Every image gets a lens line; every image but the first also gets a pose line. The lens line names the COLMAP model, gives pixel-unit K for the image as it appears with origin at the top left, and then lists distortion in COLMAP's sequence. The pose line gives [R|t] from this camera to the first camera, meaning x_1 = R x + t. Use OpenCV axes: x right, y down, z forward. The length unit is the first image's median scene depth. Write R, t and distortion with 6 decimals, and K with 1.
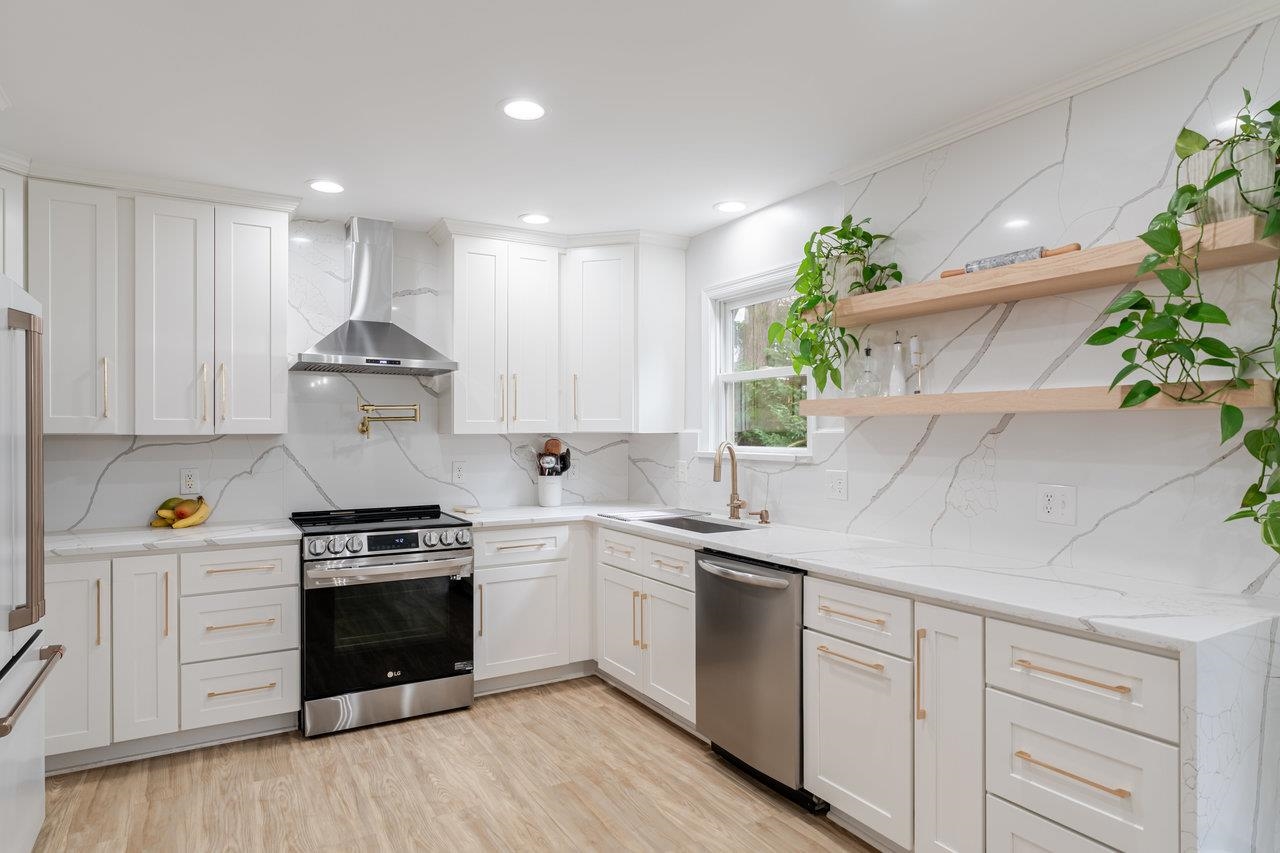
lens RADIAL K [[735.3, 0, 637.5], [0, 735.3, 430.9], [0, 0, 1]] dist [-0.004266, -0.000664]
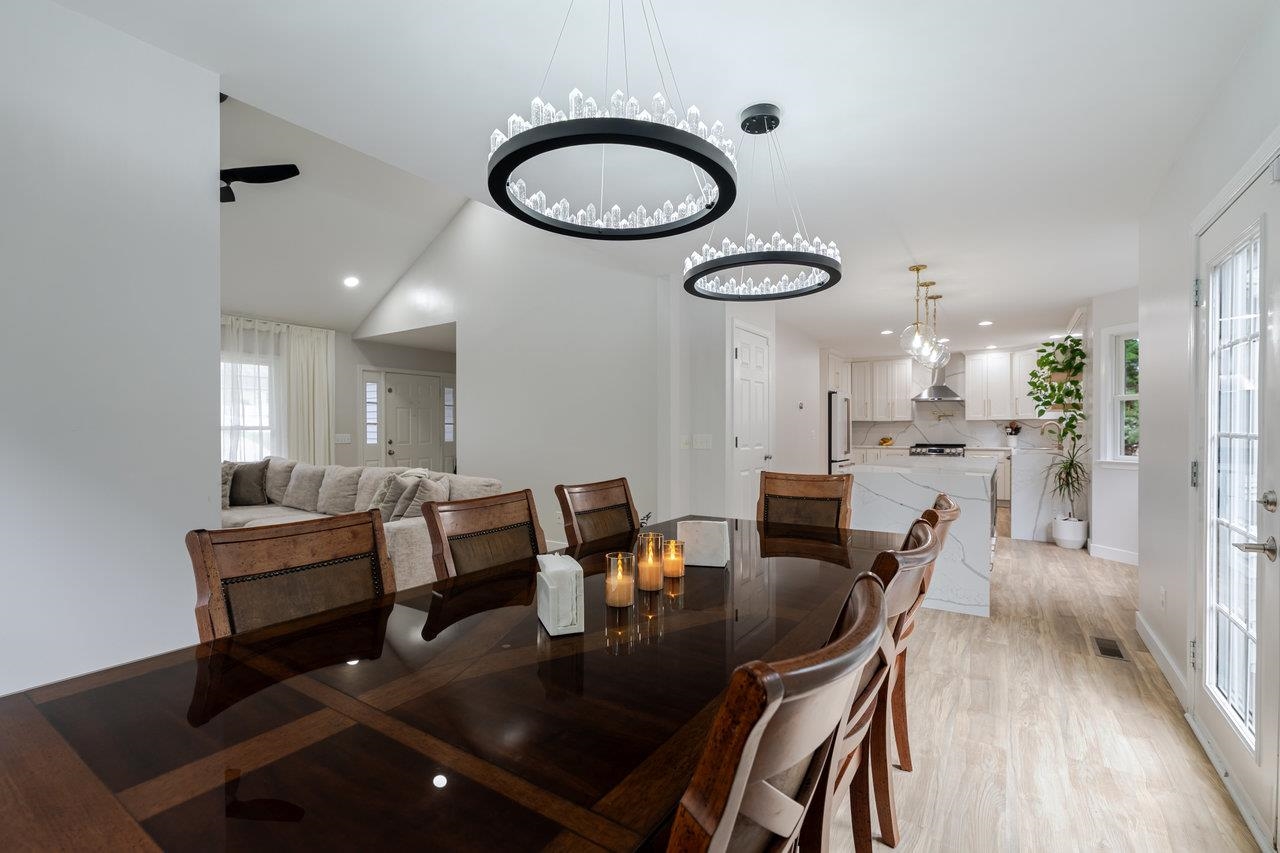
lens RADIAL K [[566.6, 0, 630.9], [0, 566.6, 432.8], [0, 0, 1]] dist [0.000084, -0.000175]
pose [[0.431324, 0.002911, -0.902192, 1.448222], [0.003800, 0.999980, 0.005043, 0.044966], [0.902189, -0.005603, 0.431304, -1.446959]]
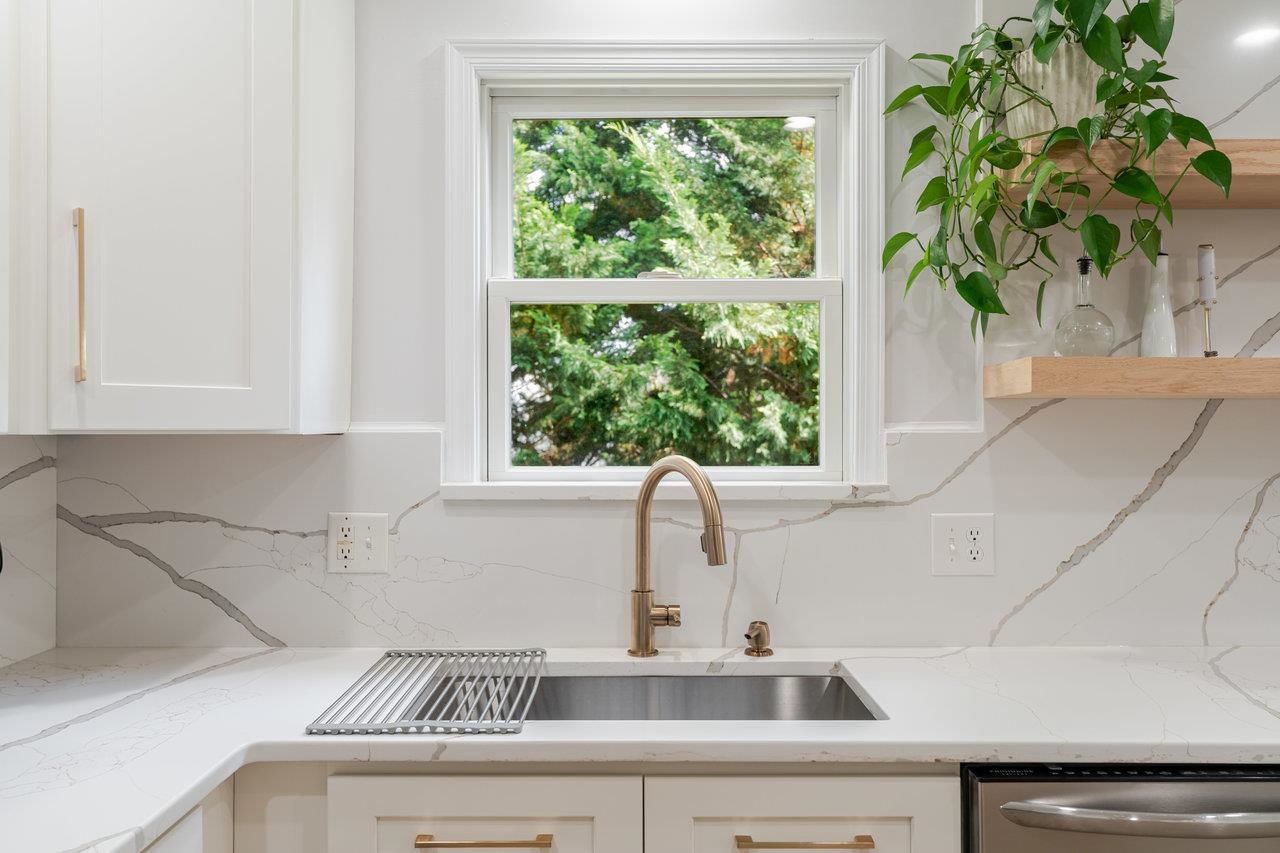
lens RADIAL K [[1074.1, 0, 637.9], [0, 1074.1, 426.2], [0, 0, 1]] dist [-0.001563, -0.004280]
pose [[0.508862, 0.007768, 0.860813, -0.385888], [-0.001751, 0.999967, -0.007988, 0.004098], [-0.860847, 0.002558, 0.508858, 0.770032]]
